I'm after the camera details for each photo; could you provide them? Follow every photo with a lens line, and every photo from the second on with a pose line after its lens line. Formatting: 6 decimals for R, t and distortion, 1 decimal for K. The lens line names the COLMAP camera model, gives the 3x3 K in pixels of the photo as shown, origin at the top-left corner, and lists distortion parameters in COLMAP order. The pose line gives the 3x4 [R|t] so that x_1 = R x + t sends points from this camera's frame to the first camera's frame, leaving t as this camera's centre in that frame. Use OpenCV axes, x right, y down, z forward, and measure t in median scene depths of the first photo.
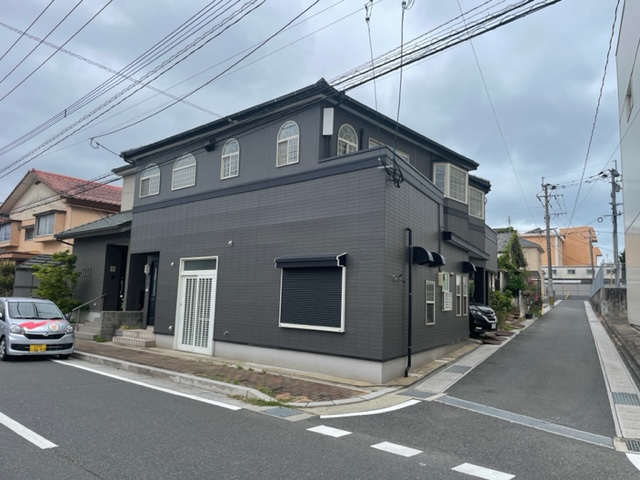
lens RADIAL K [[491.1, 0, 322.6], [0, 491.1, 240.6], [0, 0, 1]] dist [0.071356, -0.104166]
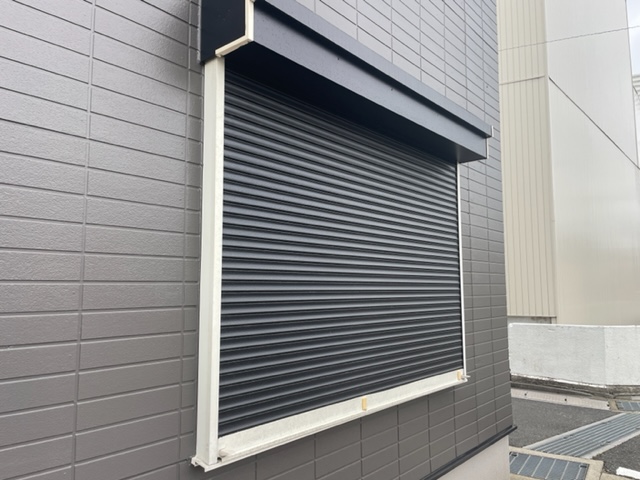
lens RADIAL K [[491.1, 0, 322.6], [0, 491.1, 240.6], [0, 0, 1]] dist [0.071356, -0.104166]
pose [[-0.031720, 0.063881, 0.997453, -0.197038], [-0.115197, 0.991071, -0.067136, 0.099440], [-0.992836, -0.117033, -0.024078, 0.824209]]
